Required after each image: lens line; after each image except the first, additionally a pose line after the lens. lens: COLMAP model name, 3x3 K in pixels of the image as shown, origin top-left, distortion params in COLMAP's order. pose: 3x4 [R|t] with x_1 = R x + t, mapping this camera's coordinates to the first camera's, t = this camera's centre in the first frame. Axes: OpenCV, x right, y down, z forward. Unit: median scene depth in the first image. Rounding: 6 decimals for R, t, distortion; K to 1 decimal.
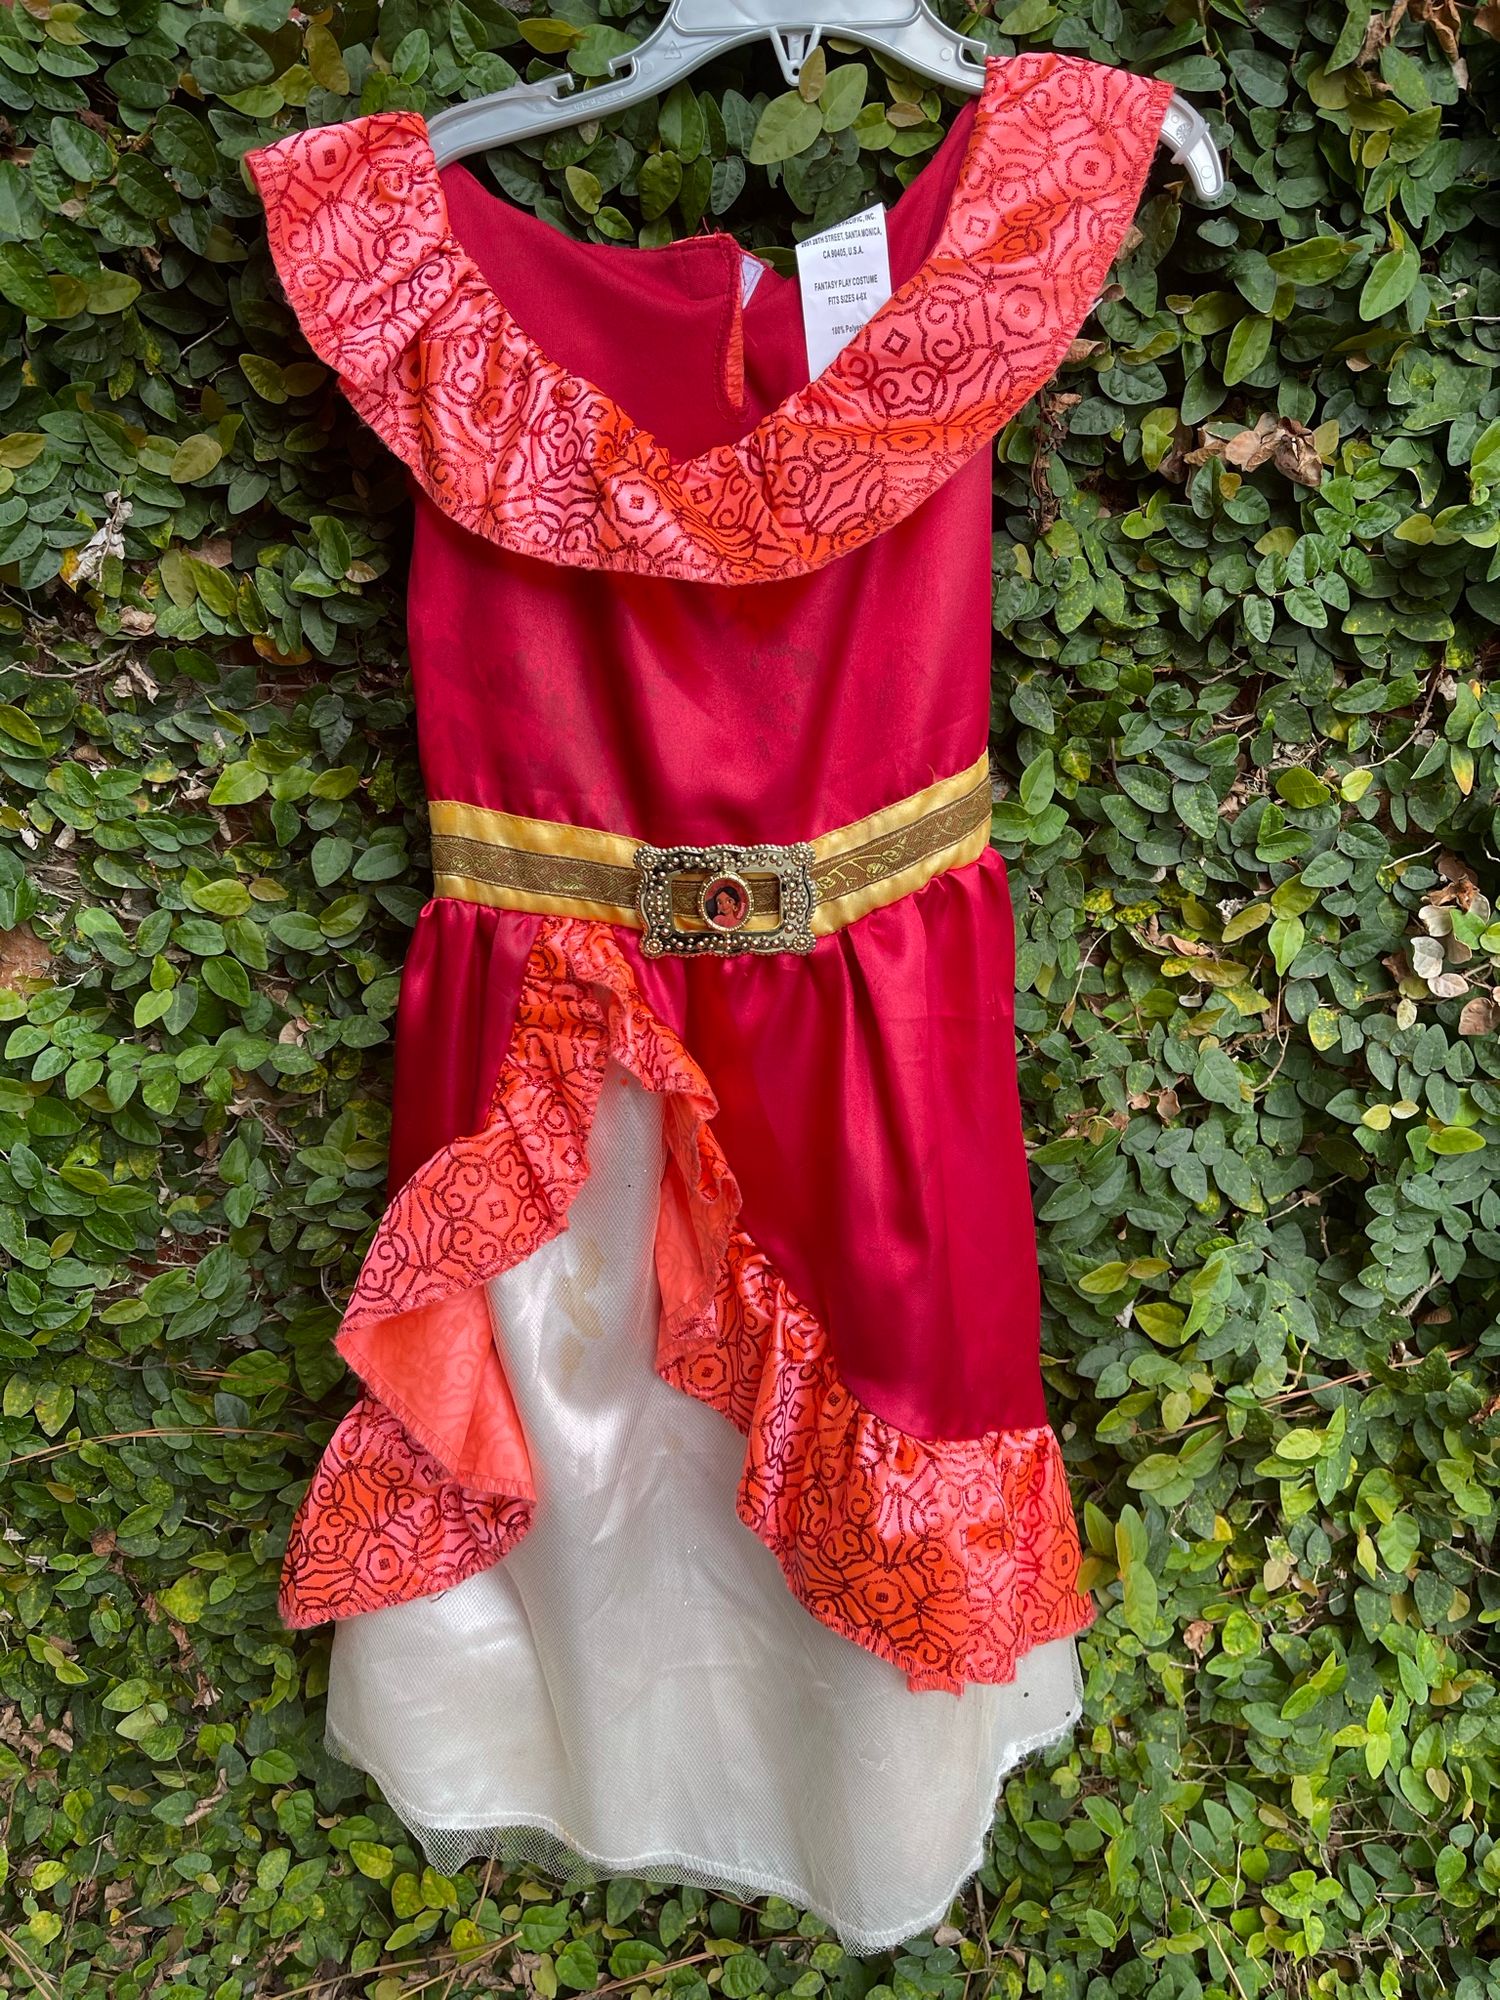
lens RADIAL K [[1523.5, 0, 752.3], [0, 1523.5, 1014.1], [0, 0, 1]] dist [0.083794, -0.122163]
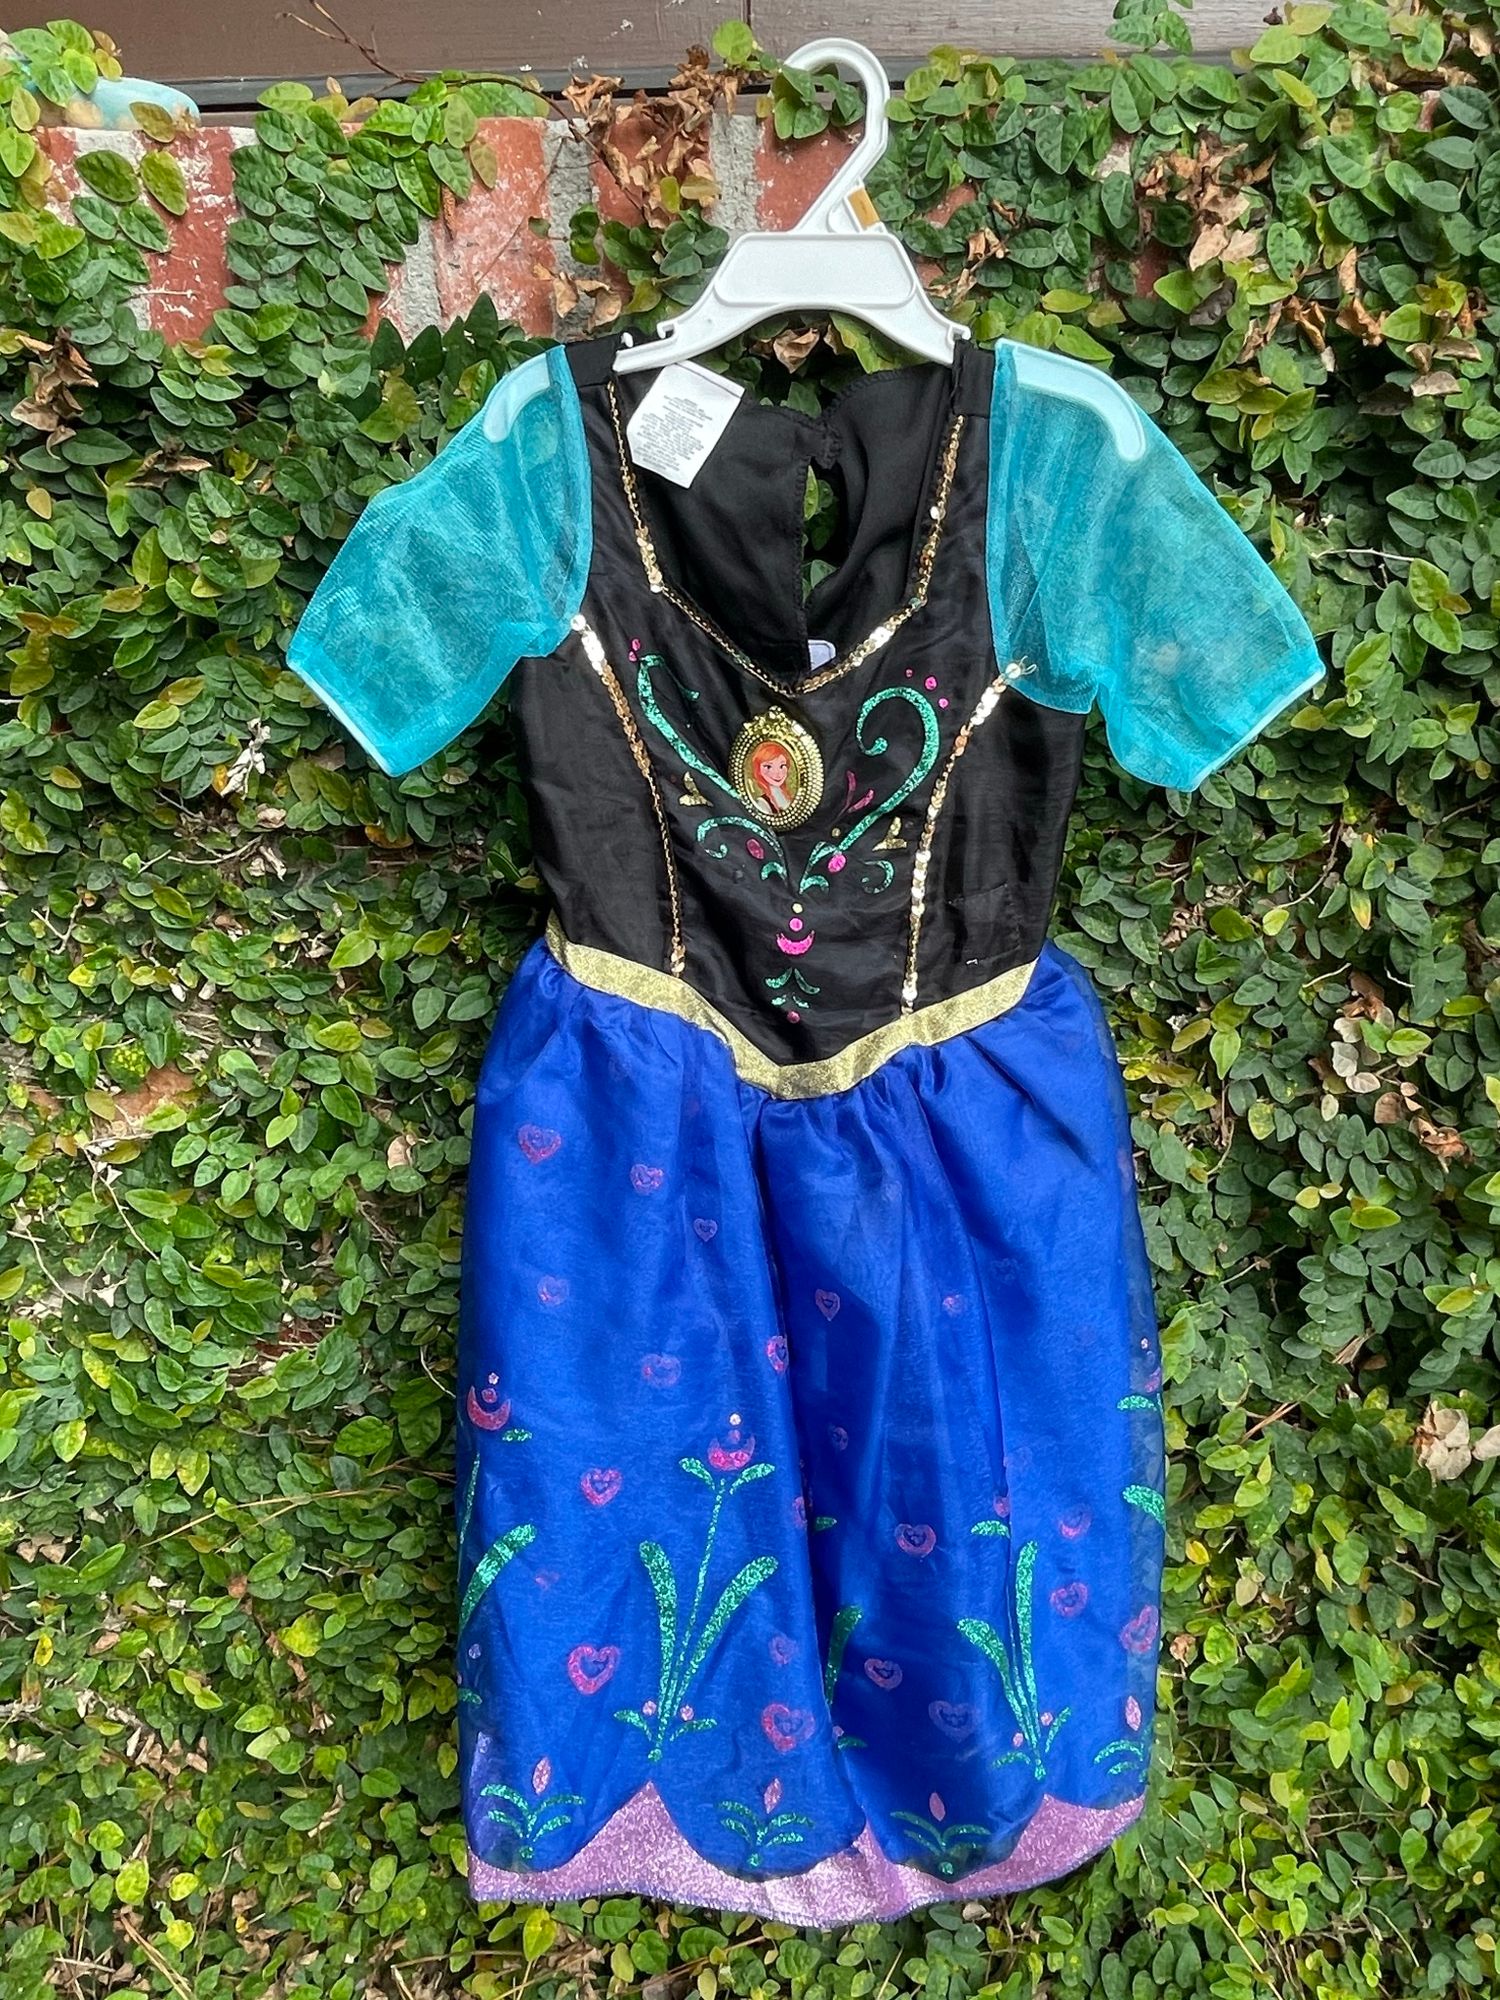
lens RADIAL K [[1495.7, 0, 738.5], [0, 1495.7, 991.4], [0, 0, 1]] dist [0.031558, -0.057217]
pose [[0.999464, -0.029231, -0.014734, -0.012747], [0.028434, 0.998261, -0.051642, -0.041815], [0.016218, 0.051195, 0.998557, -0.168938]]
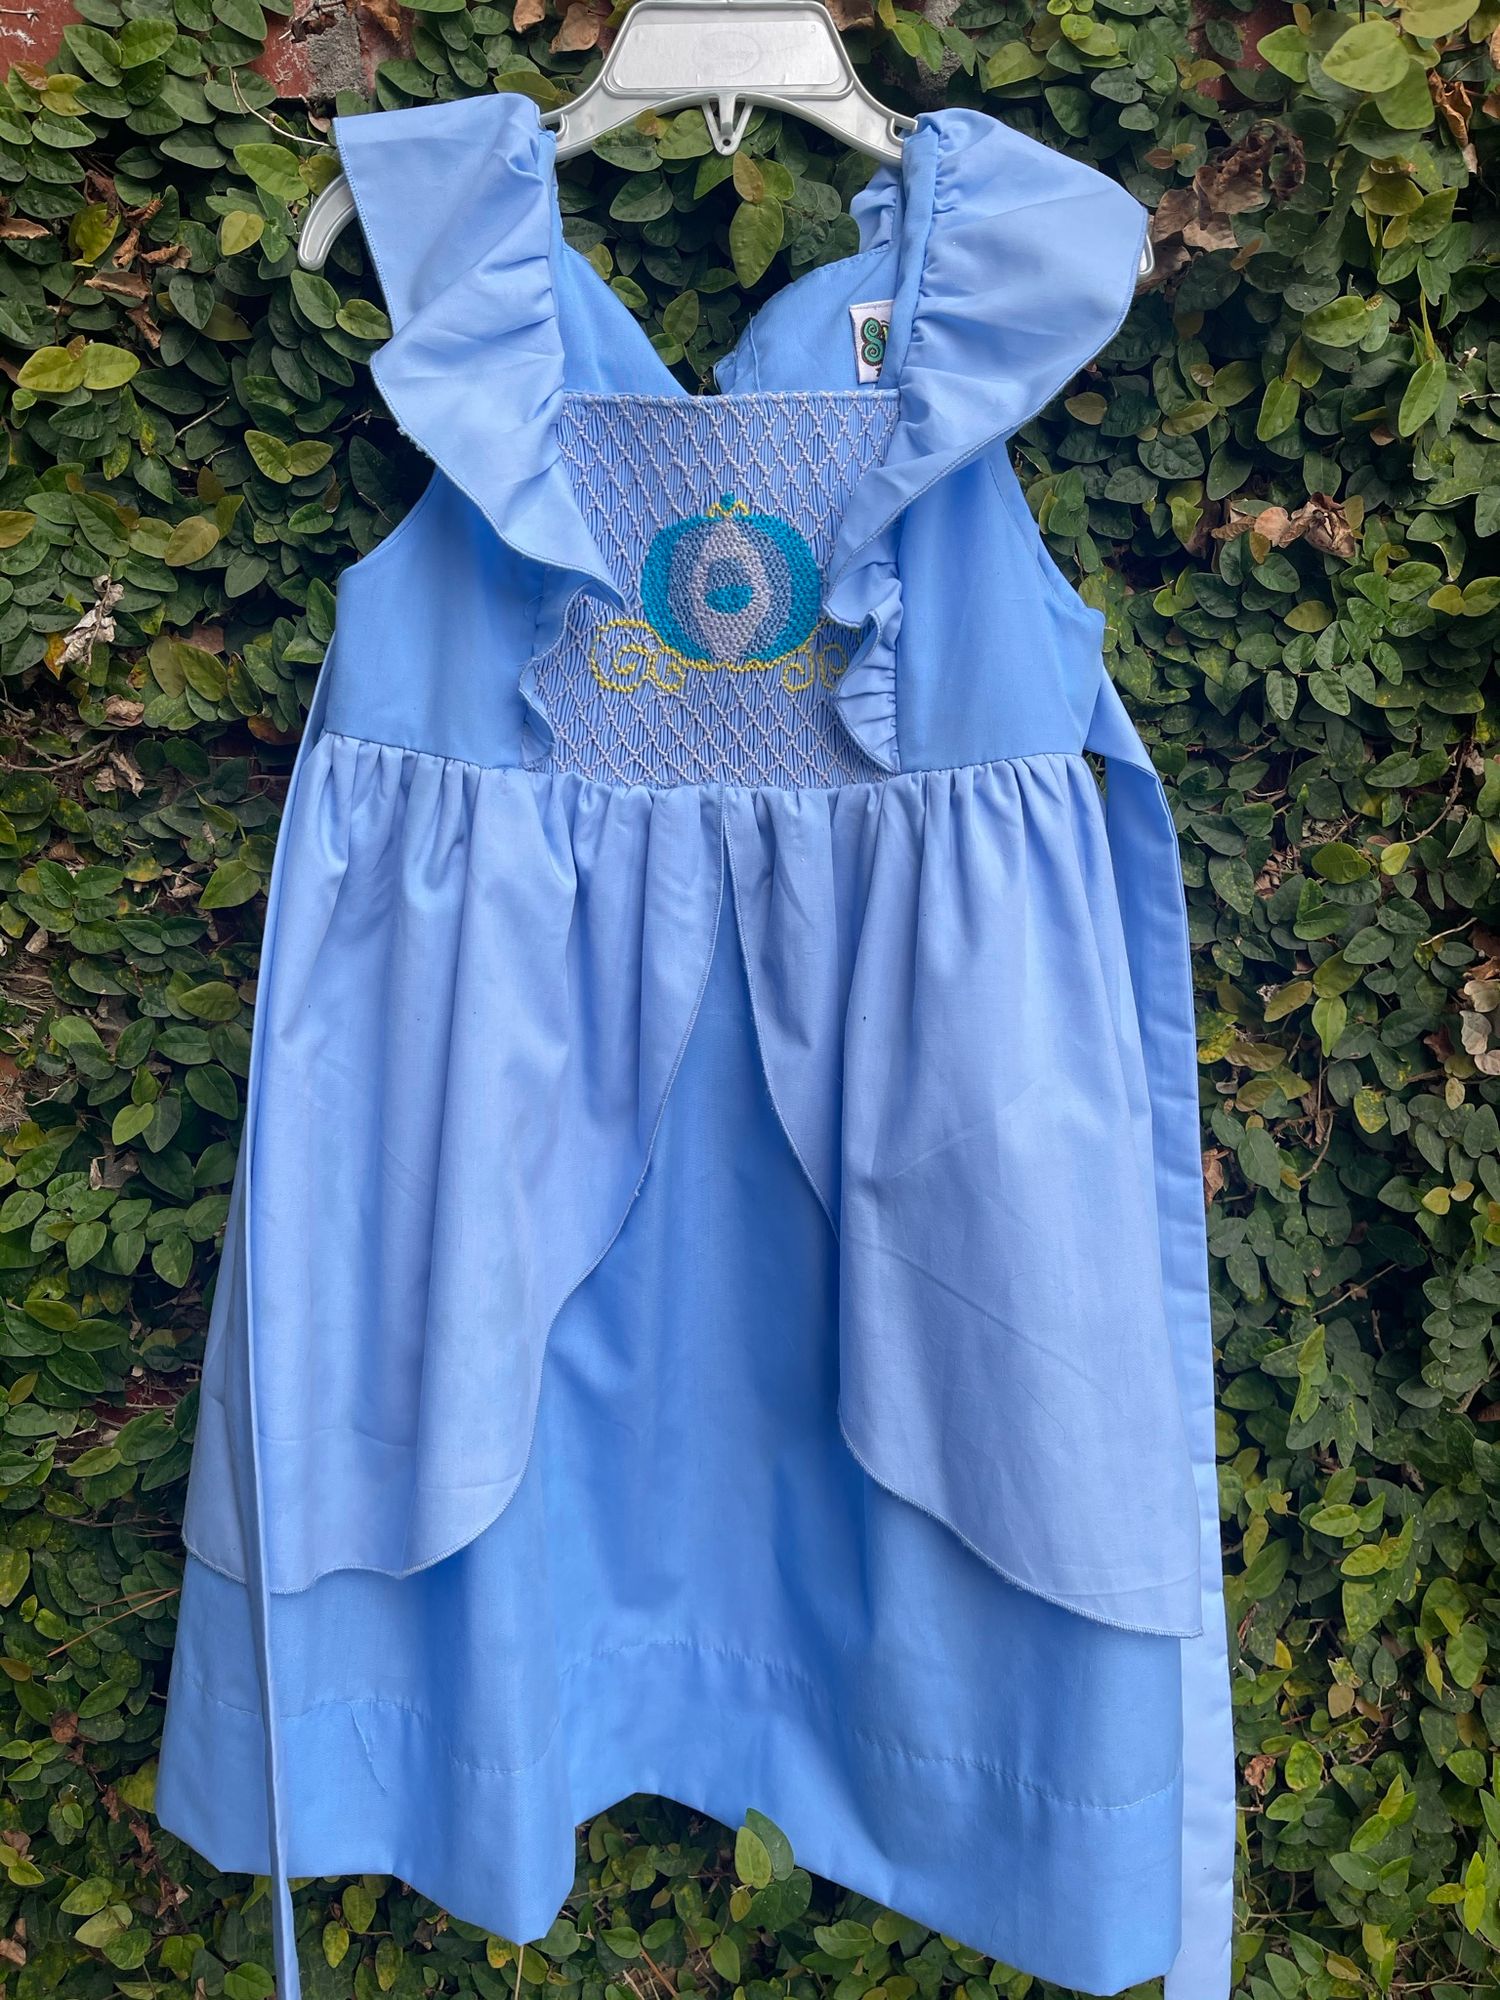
lens RADIAL K [[1523.5, 0, 753.7], [0, 1523.5, 1011.8], [0, 0, 1]] dist [0.083794, -0.122163]
pose [[0.998052, -0.022661, 0.058126, -0.069532], [0.027649, 0.995867, -0.086508, 0.020041], [-0.055926, 0.087947, 0.994554, 0.053374]]
